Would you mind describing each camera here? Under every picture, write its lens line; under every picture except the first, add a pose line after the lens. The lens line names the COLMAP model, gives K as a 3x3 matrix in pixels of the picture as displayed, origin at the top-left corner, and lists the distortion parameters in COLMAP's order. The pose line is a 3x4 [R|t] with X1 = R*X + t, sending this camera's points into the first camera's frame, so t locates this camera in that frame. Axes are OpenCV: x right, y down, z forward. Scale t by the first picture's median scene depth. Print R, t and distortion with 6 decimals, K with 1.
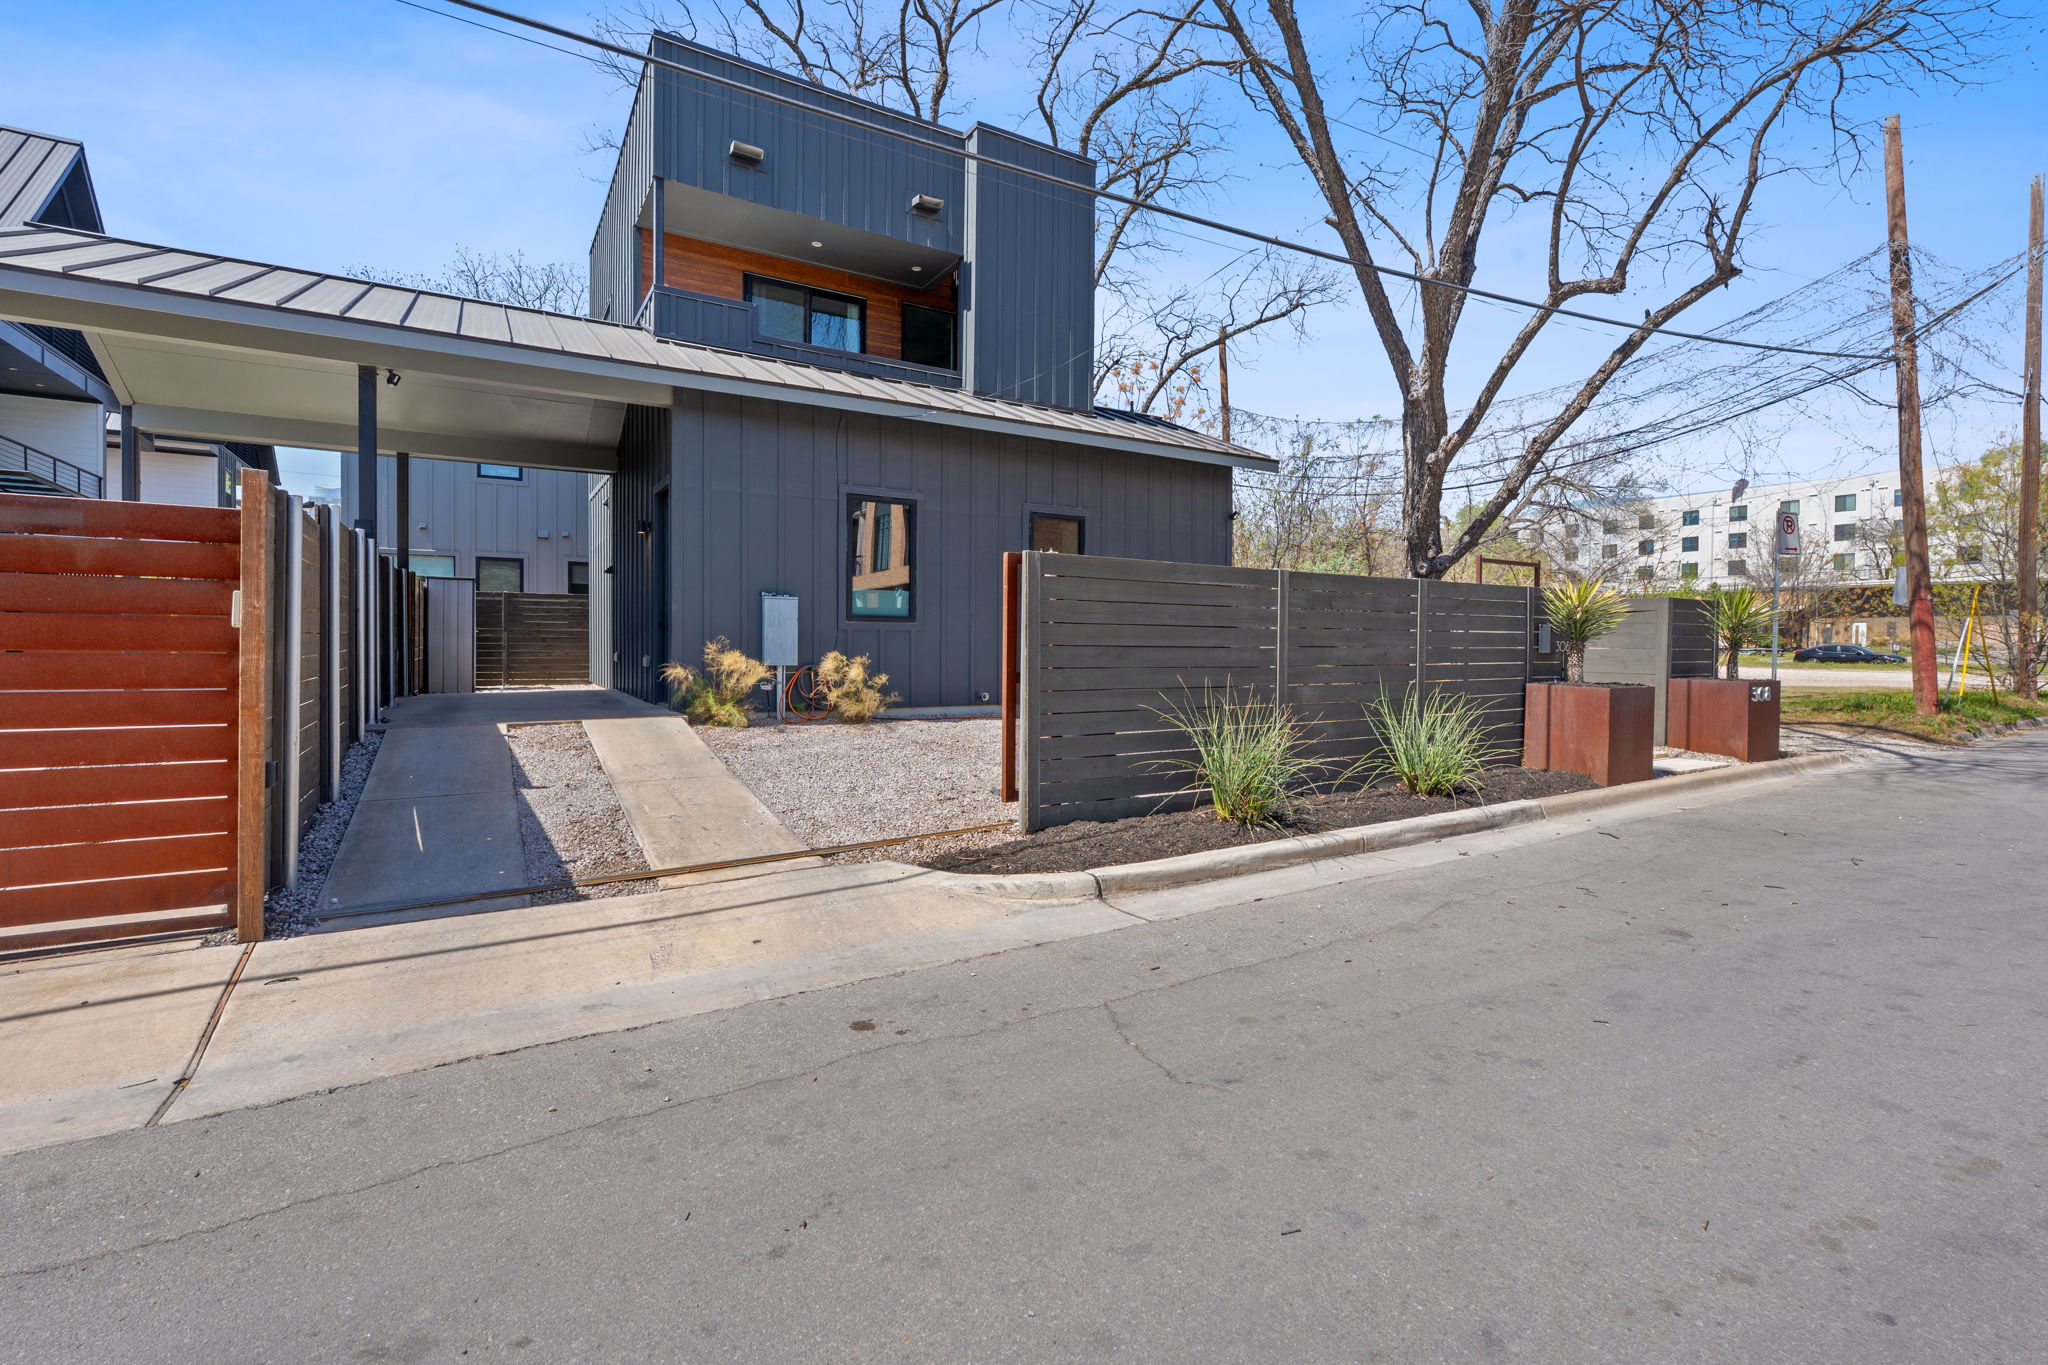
lens RADIAL K [[897.5, 0, 1024.2], [0, 897.5, 680.9], [0, 0, 1]] dist [-0.008231, 0.000499]
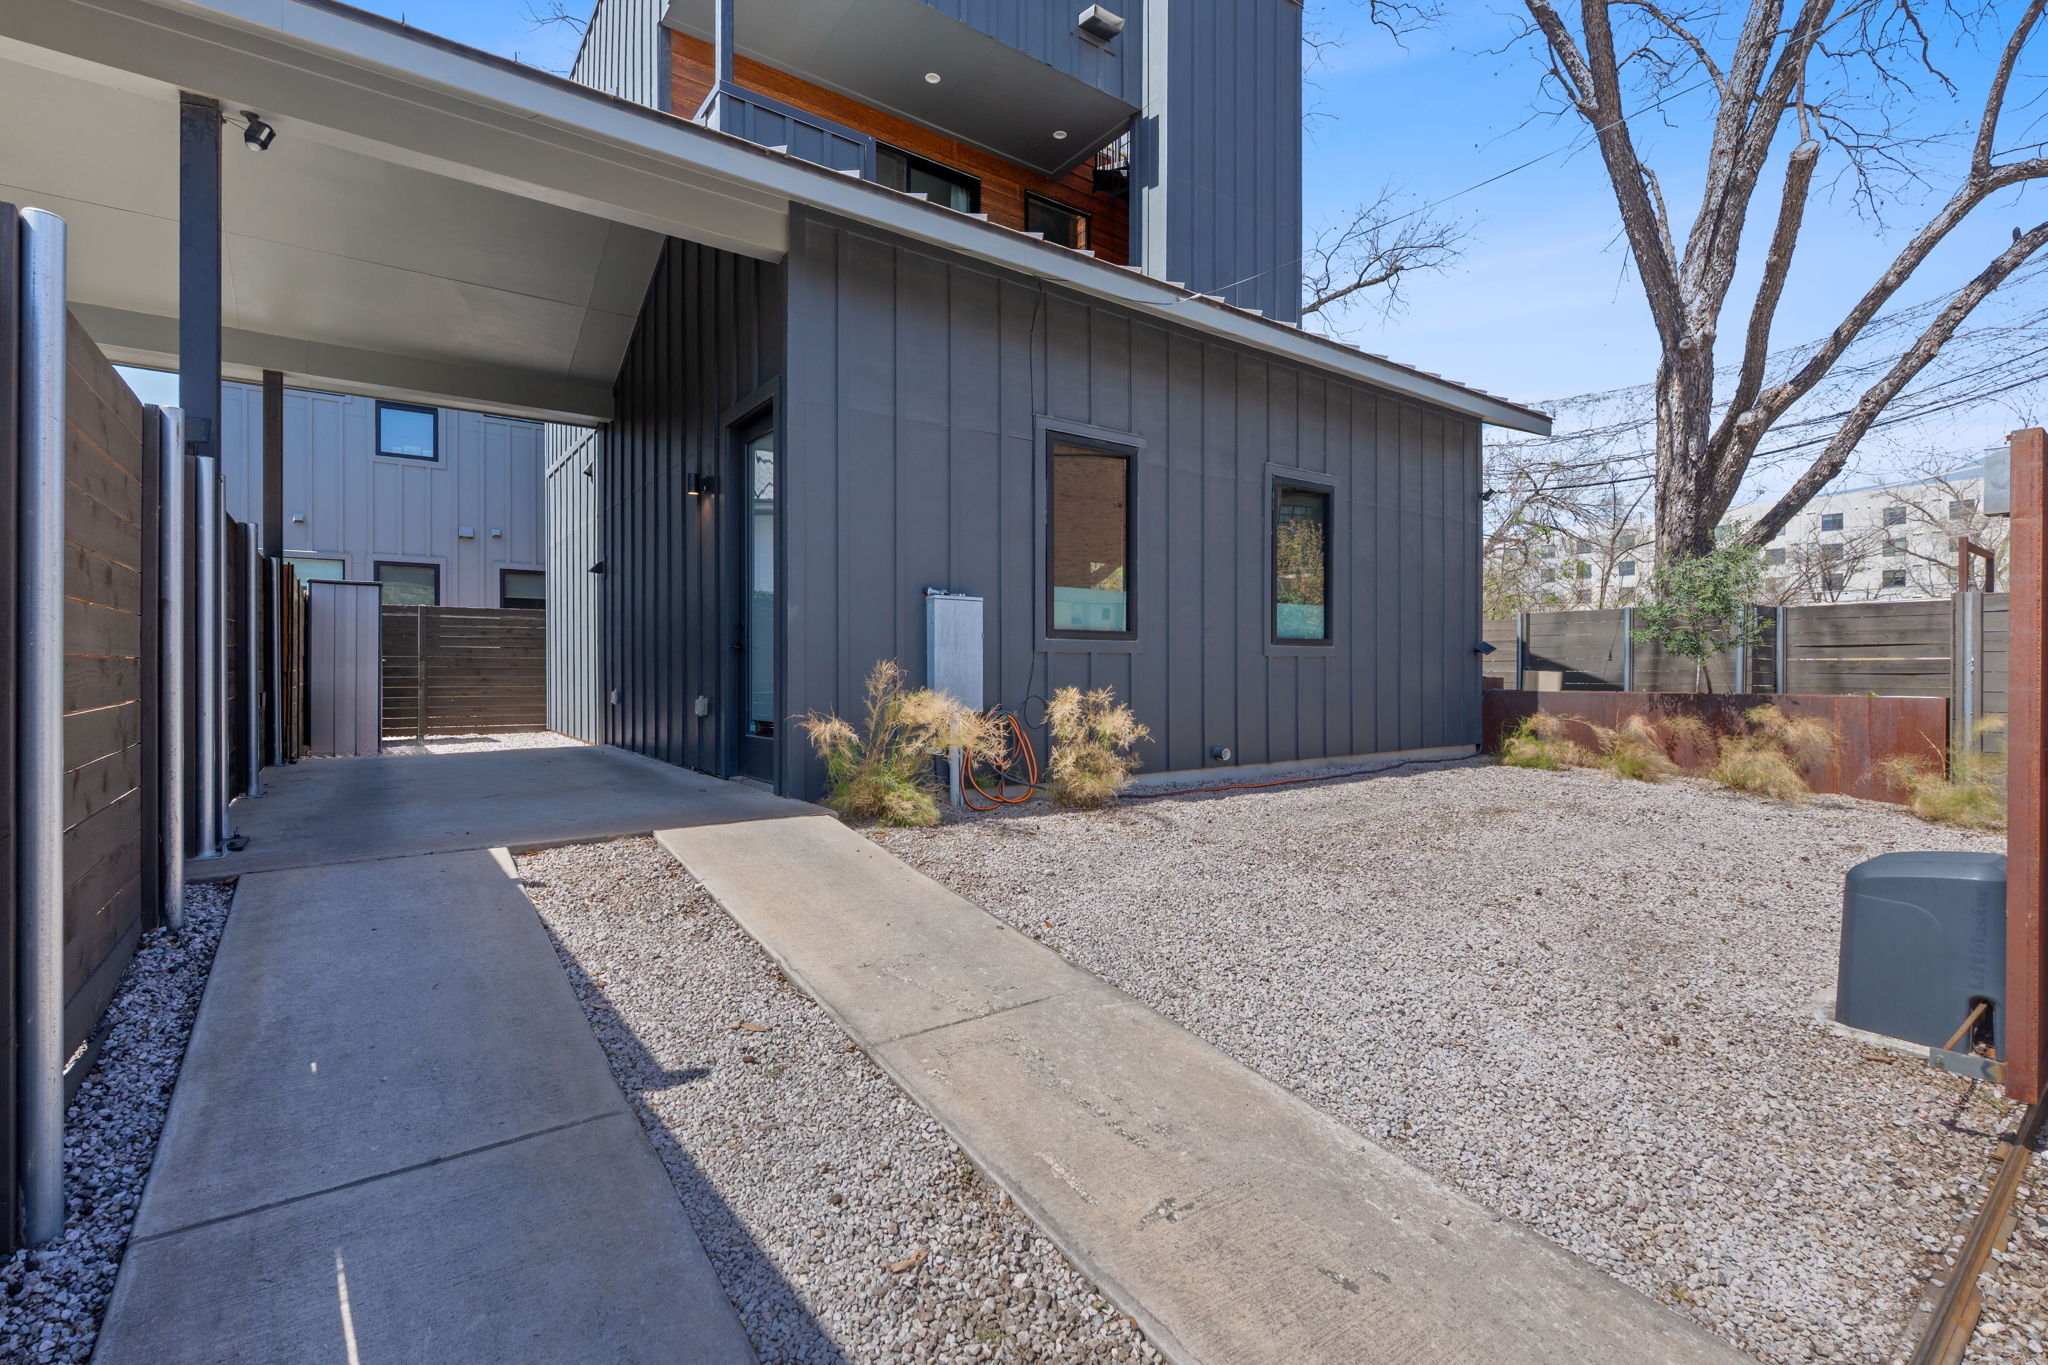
lens RADIAL K [[912.4, 0, 1017.6], [0, 912.4, 693.7], [0, 0, 1]] dist [-0.006791, -0.000240]
pose [[0.996430, -0.009437, 0.083897, -0.241091], [0.010873, 0.999802, -0.016682, -0.016306], [-0.083723, 0.017535, 0.996335, 0.340818]]
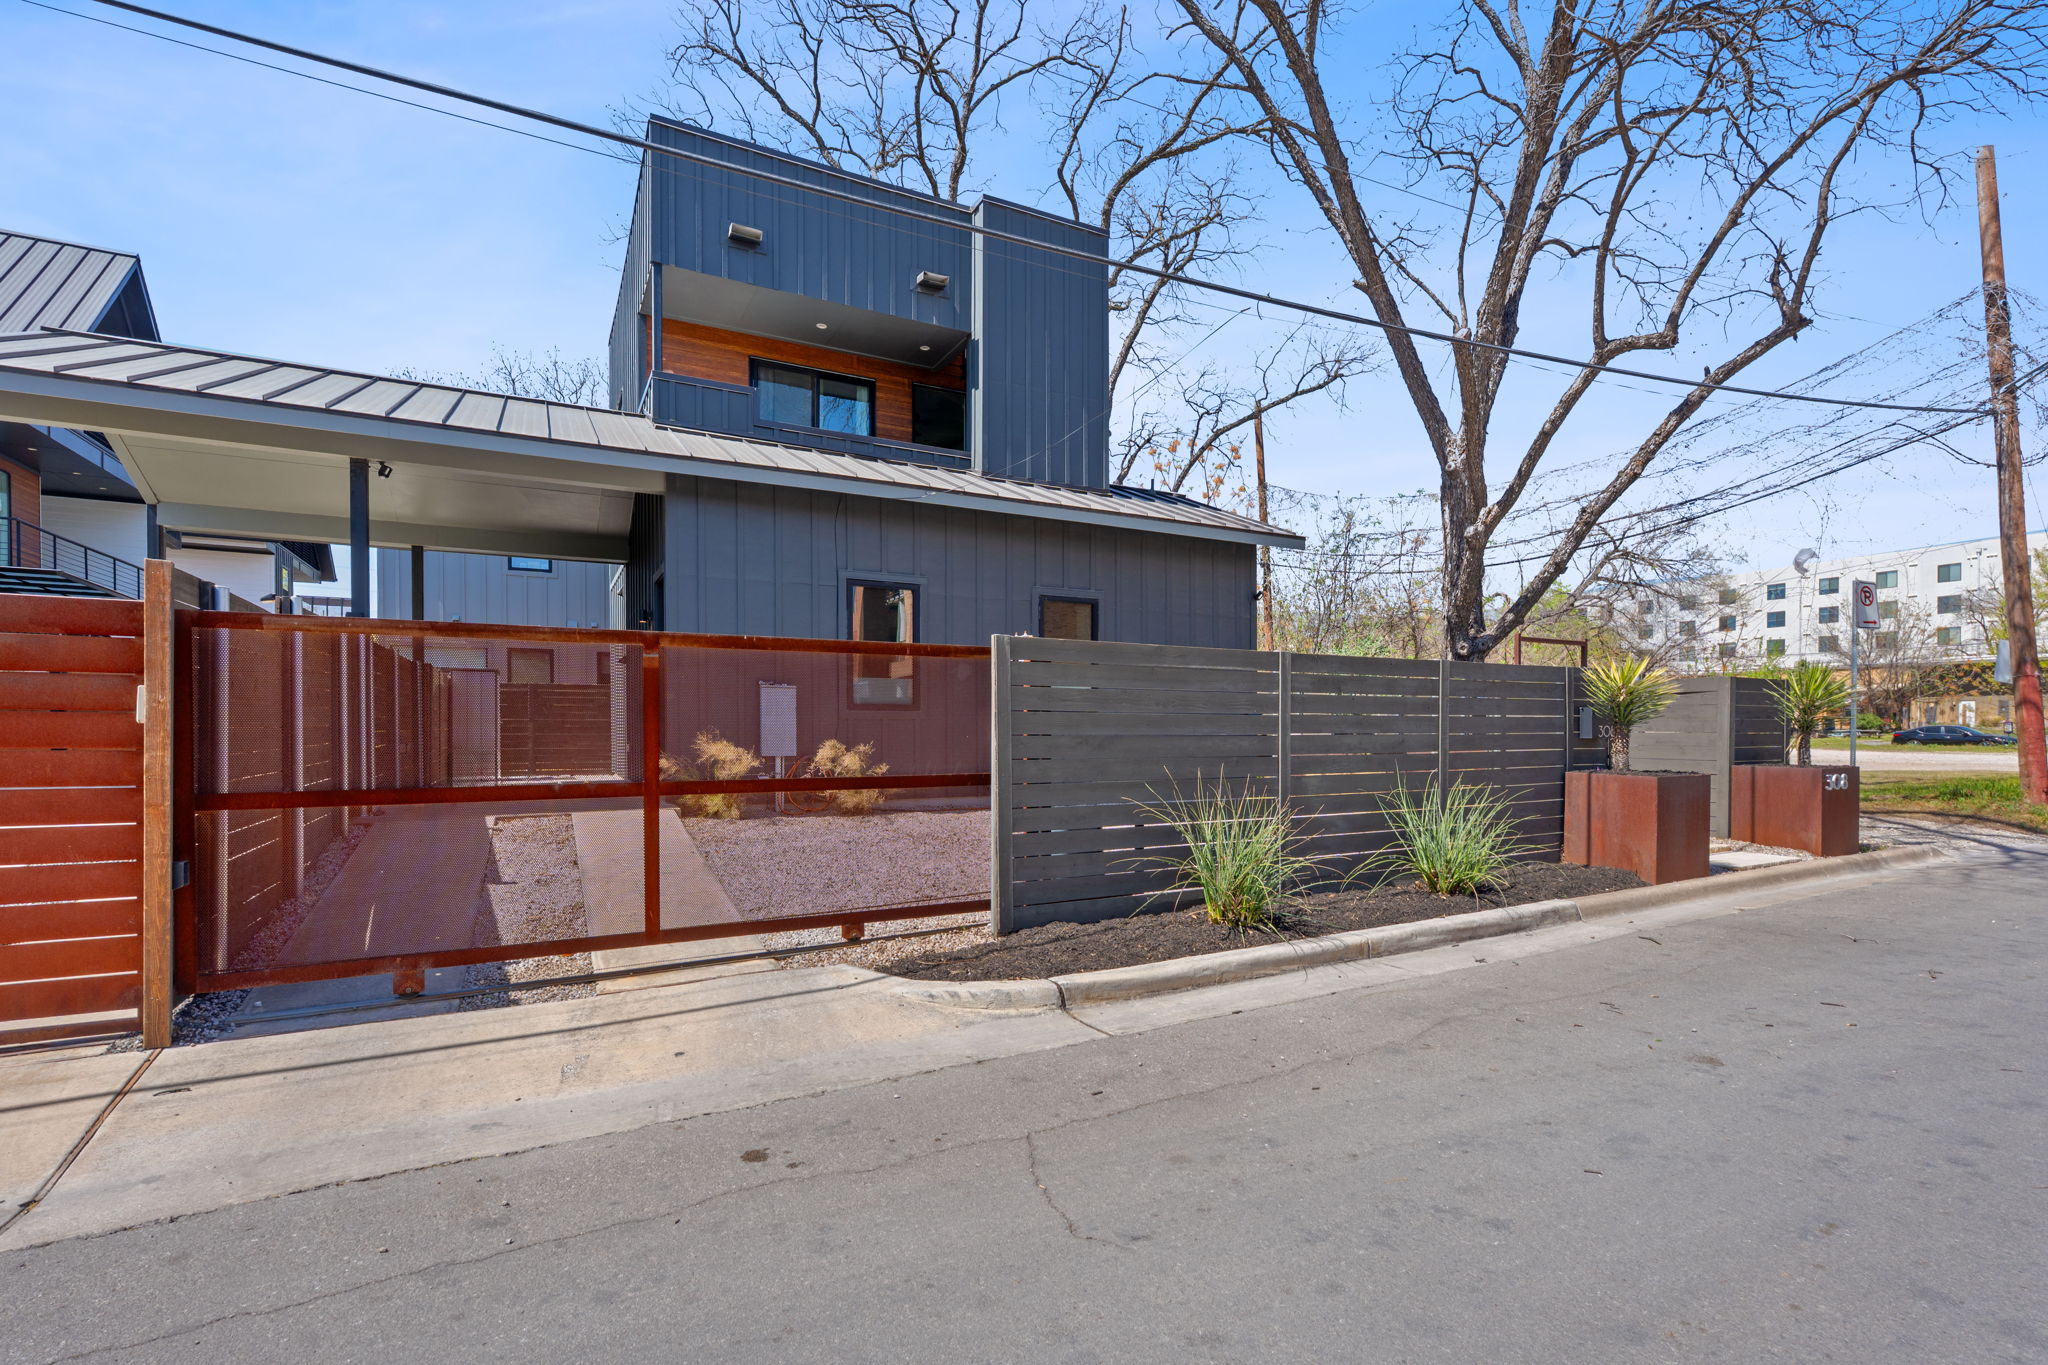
lens RADIAL K [[909.5, 0, 1014.4], [0, 909.5, 759.2], [0, 0, 1]] dist [-0.008052, 0.000639]
pose [[0.998136, -0.004651, -0.060846, 0.038997], [0.004065, 0.999944, -0.009737, -0.002351], [0.060888, 0.009471, 0.998100, 0.025266]]
